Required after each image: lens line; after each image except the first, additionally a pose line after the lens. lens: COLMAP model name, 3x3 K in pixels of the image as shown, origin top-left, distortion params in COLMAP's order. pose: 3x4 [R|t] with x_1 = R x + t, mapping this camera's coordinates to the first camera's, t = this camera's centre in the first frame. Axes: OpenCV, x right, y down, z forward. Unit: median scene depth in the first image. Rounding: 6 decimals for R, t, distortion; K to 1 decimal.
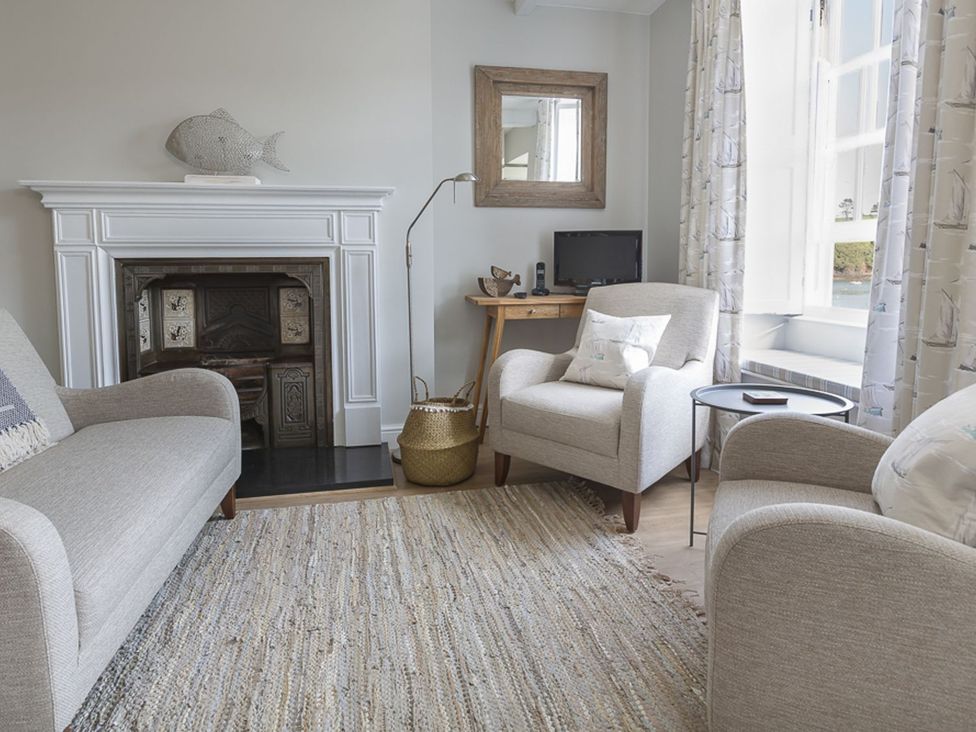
lens RADIAL K [[572.5, 0, 484.6], [0, 572.5, 301.8], [0, 0, 1]] dist [0.002960, 0.001191]
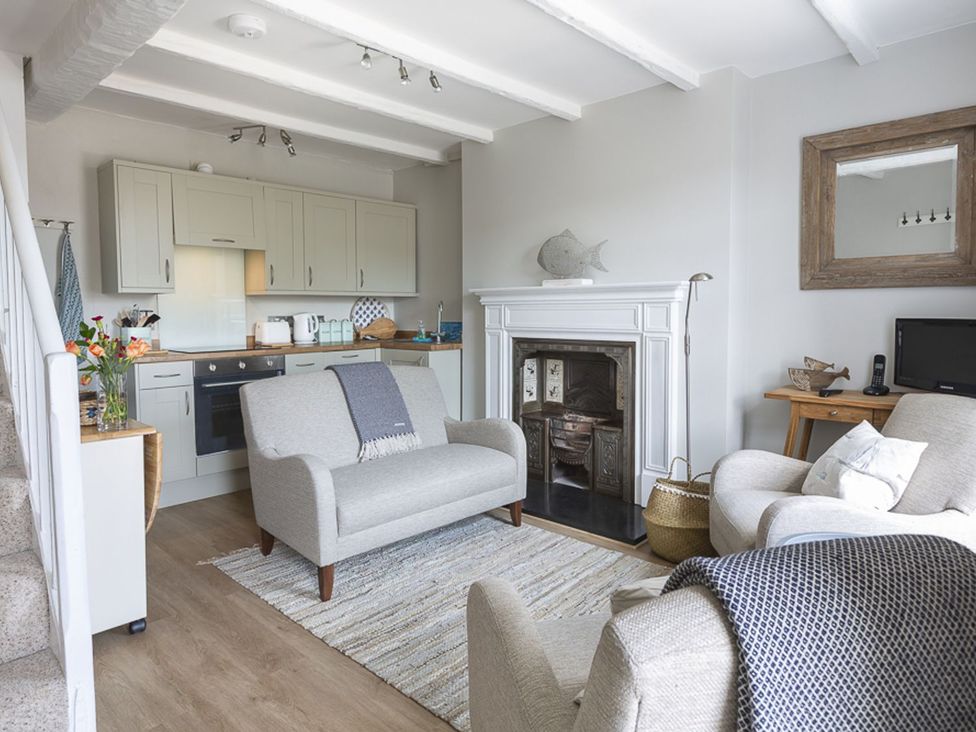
lens RADIAL K [[609.0, 0, 488.1], [0, 609.0, 343.2], [0, 0, 1]] dist [0.001419, 0.000375]
pose [[0.571277, 0.049315, -0.819274, 0.619399], [-0.055804, 0.998217, 0.021175, -0.090624], [0.818858, 0.033622, 0.573011, 0.040424]]
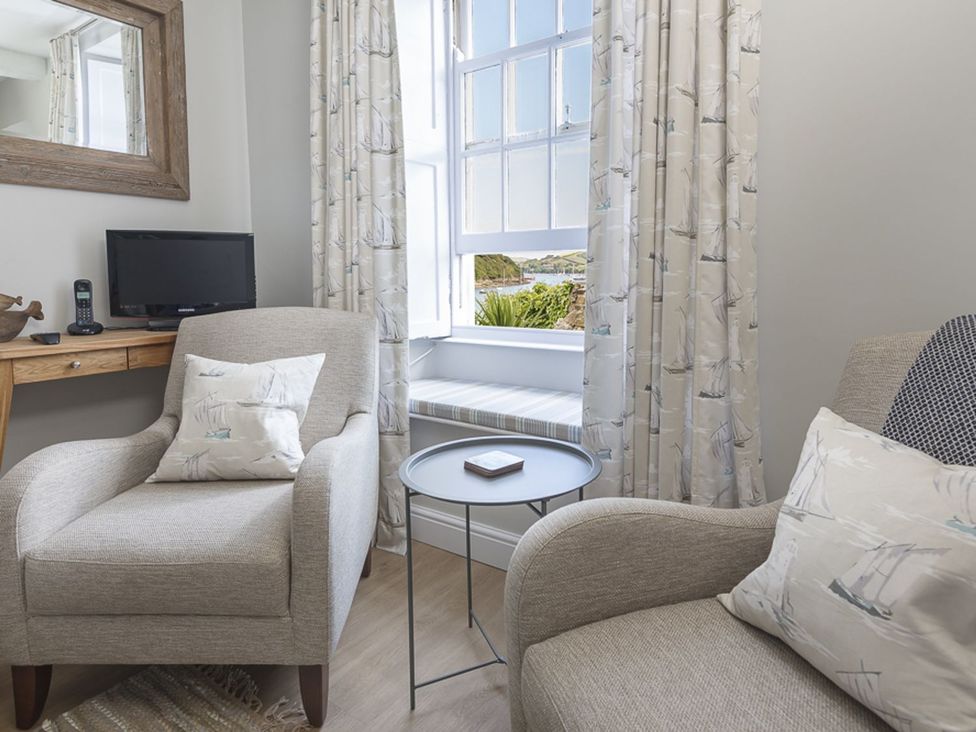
lens RADIAL K [[570.0, 0, 483.4], [0, 570.0, 314.8], [0, 0, 1]] dist [-0.000961, -0.000714]
pose [[0.736043, -0.052030, 0.674932, 0.002055], [0.054602, 0.998356, 0.017417, -0.023976], [-0.674729, 0.024033, 0.737674, 0.337300]]
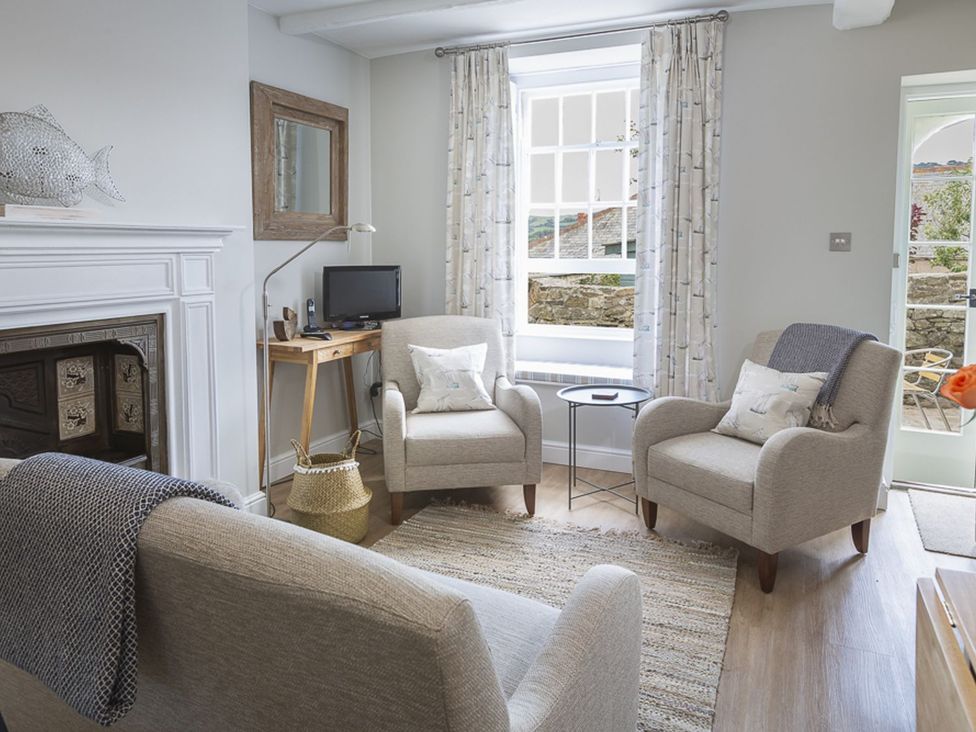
lens RADIAL K [[697.0, 0, 476.9], [0, 697.0, 295.0], [0, 0, 1]] dist [0.003274, 0.000105]
pose [[0.600820, -0.050538, 0.797785, -0.822898], [0.054082, 0.998283, 0.022510, -0.107709], [-0.797553, 0.029621, 0.602522, 0.105493]]
